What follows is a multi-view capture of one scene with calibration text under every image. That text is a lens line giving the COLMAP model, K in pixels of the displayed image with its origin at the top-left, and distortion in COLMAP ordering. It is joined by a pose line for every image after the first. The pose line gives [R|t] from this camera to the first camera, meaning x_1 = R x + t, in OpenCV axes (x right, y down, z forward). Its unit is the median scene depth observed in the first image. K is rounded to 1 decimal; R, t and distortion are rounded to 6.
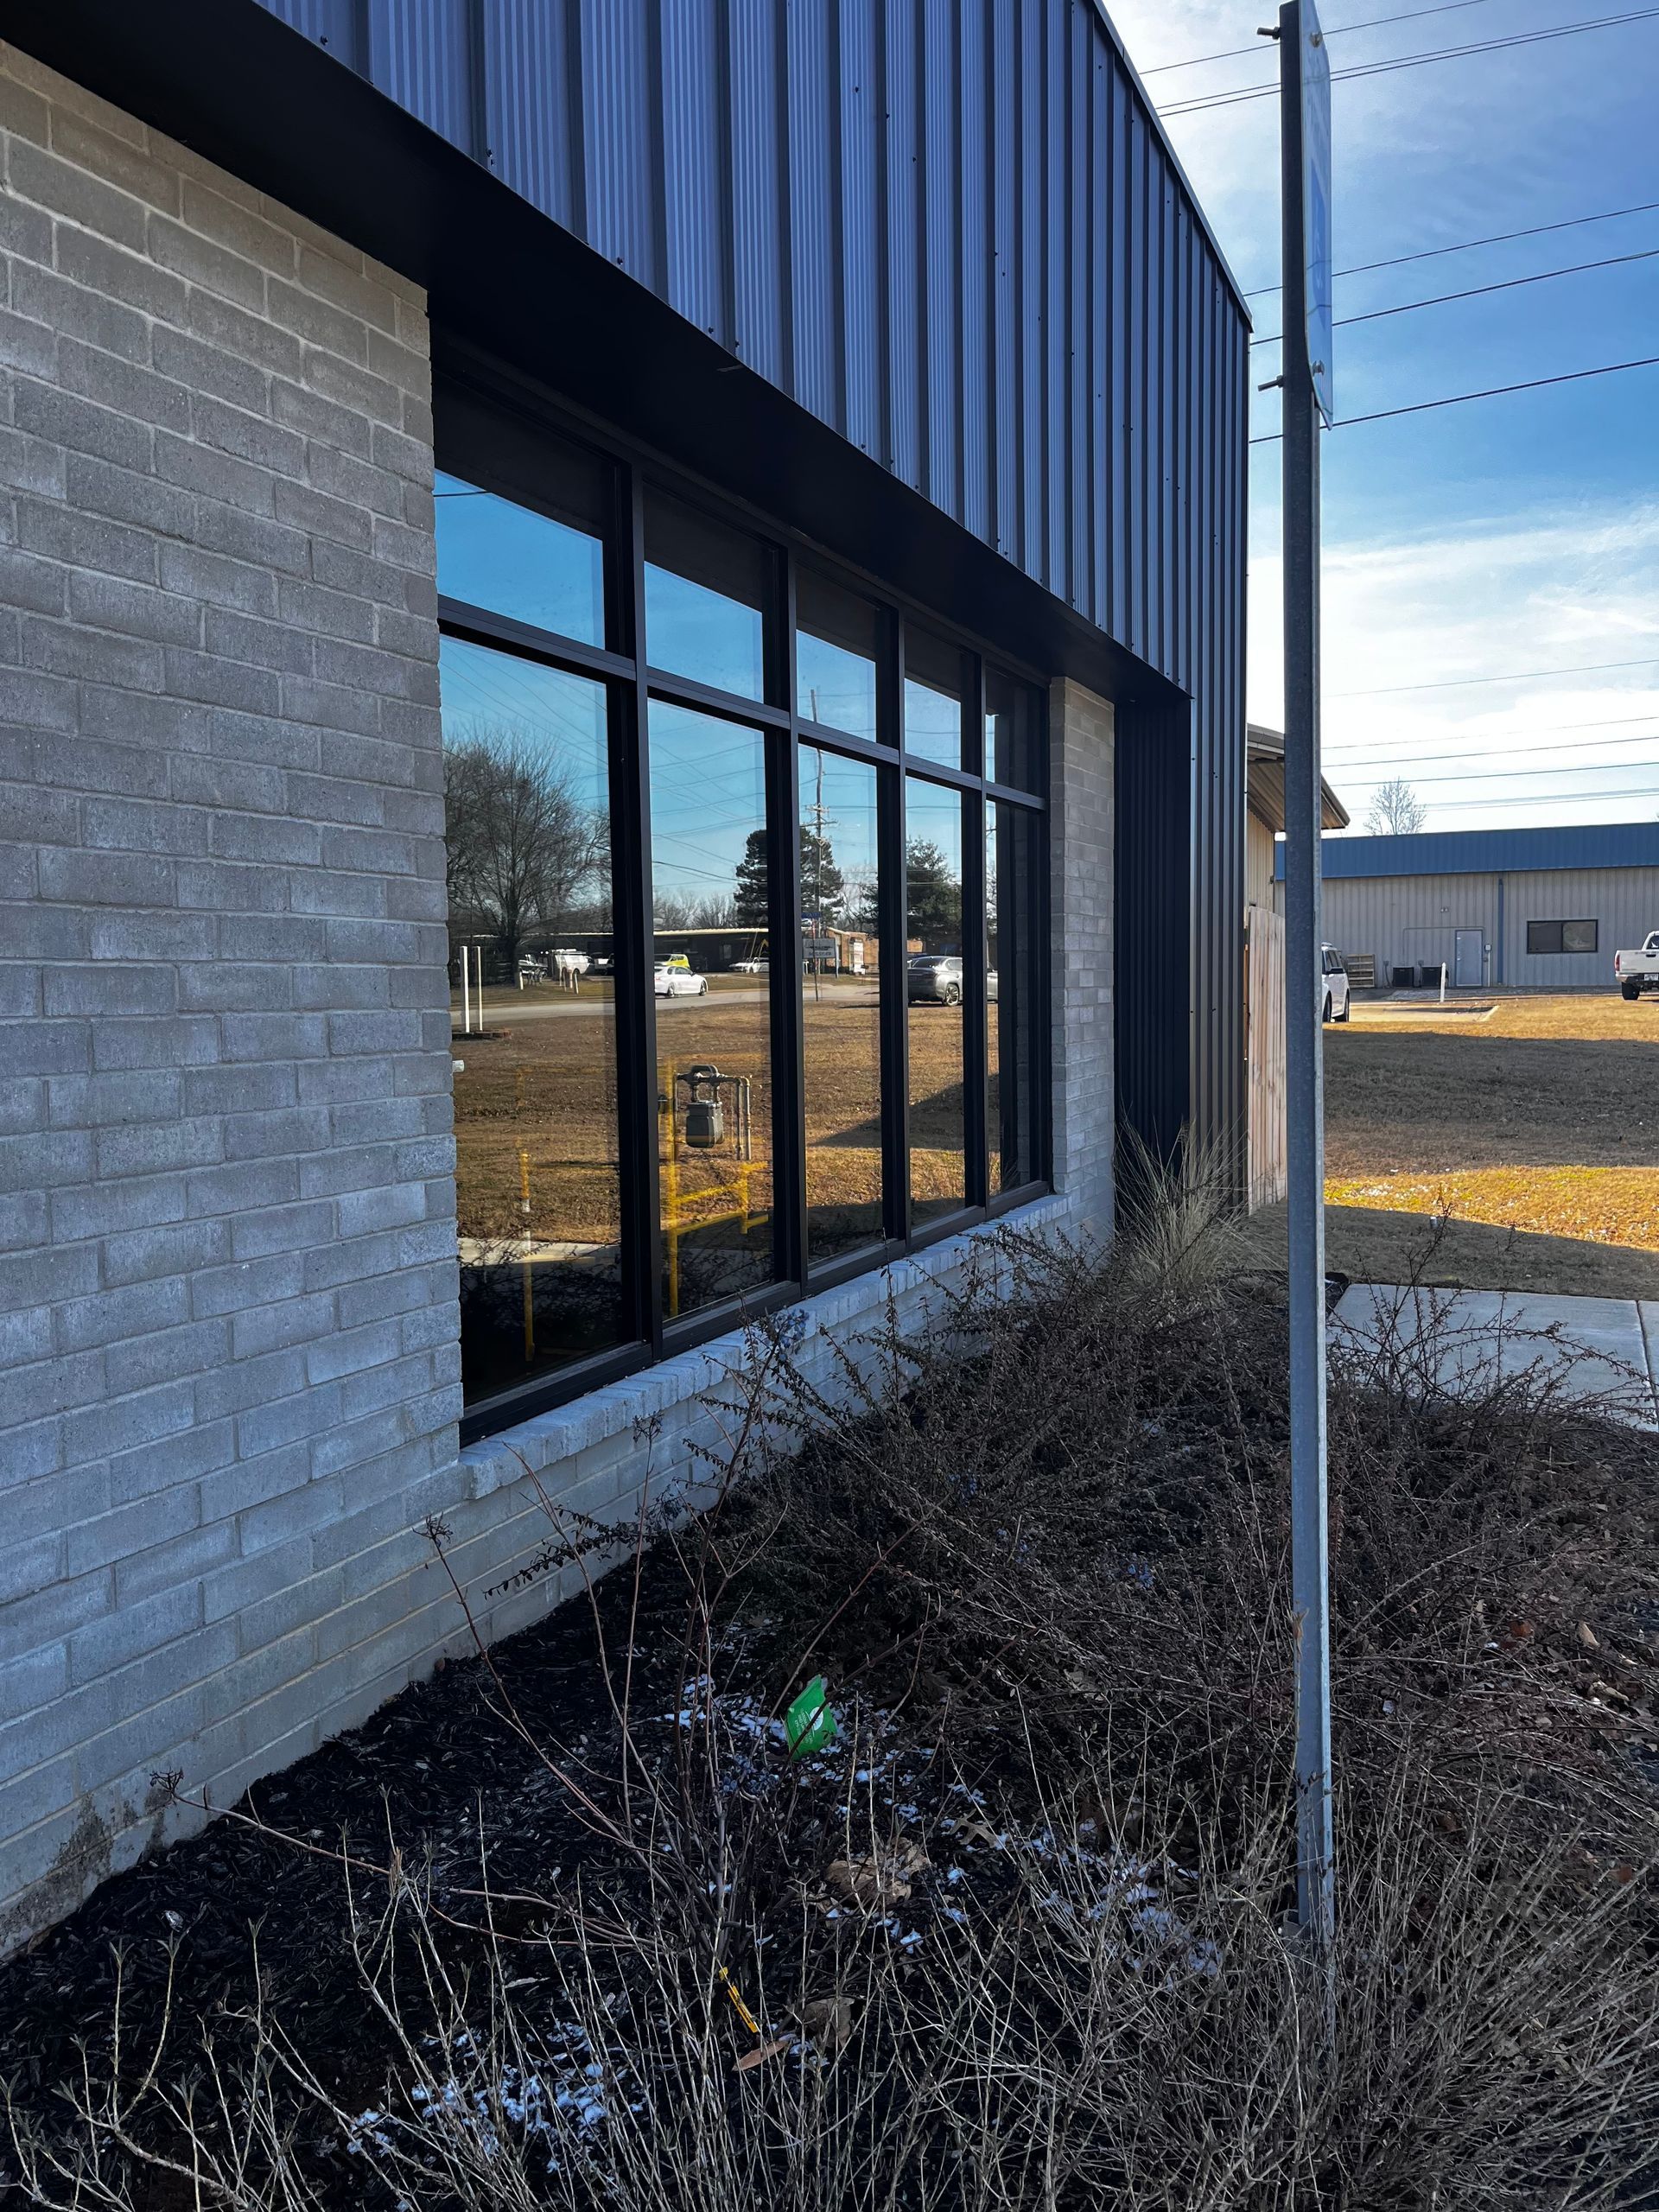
lens RADIAL K [[1673.4, 0, 836.2], [0, 1673.4, 1090.4], [0, 0, 1]] dist [0.061728, -0.088535]
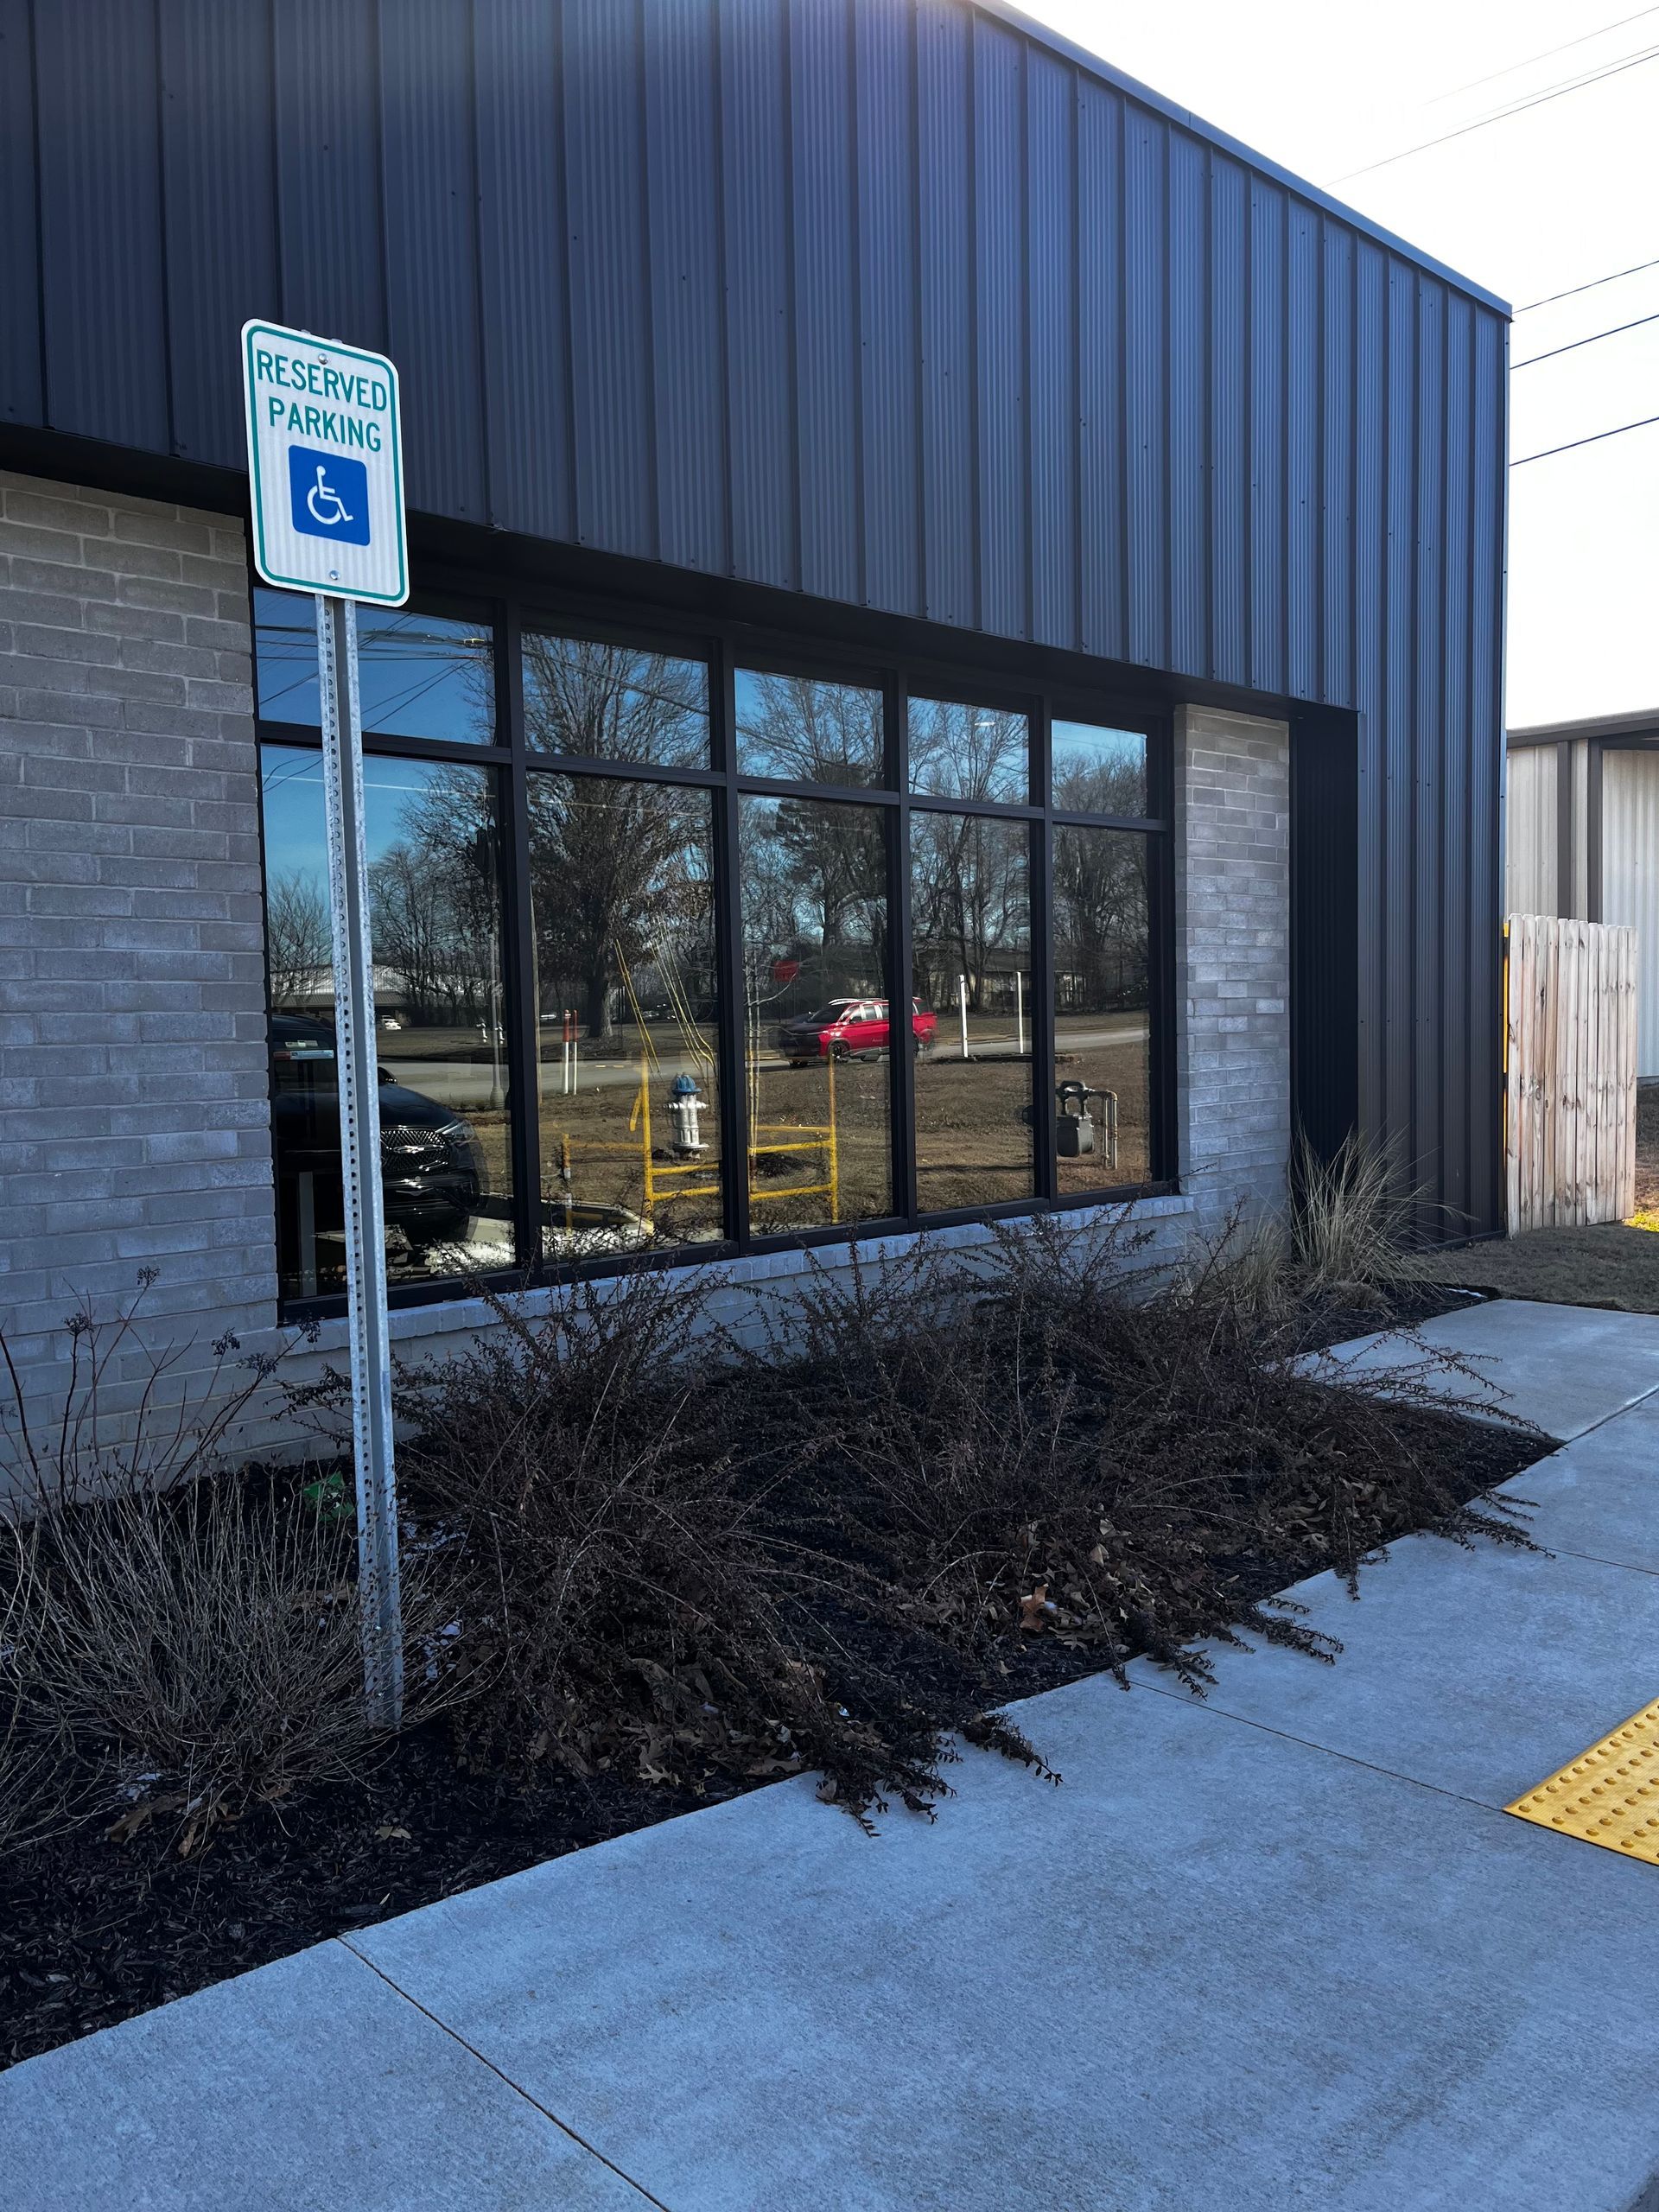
lens RADIAL K [[1673.4, 0, 827.7], [0, 1673.4, 1122.3], [0, 0, 1]] dist [0.061728, -0.088535]
pose [[0.918034, 0.016281, -0.396167, 0.870635], [-0.014951, 0.999867, 0.006444, 0.032777], [0.396219, 0.000007, 0.918156, -0.147275]]
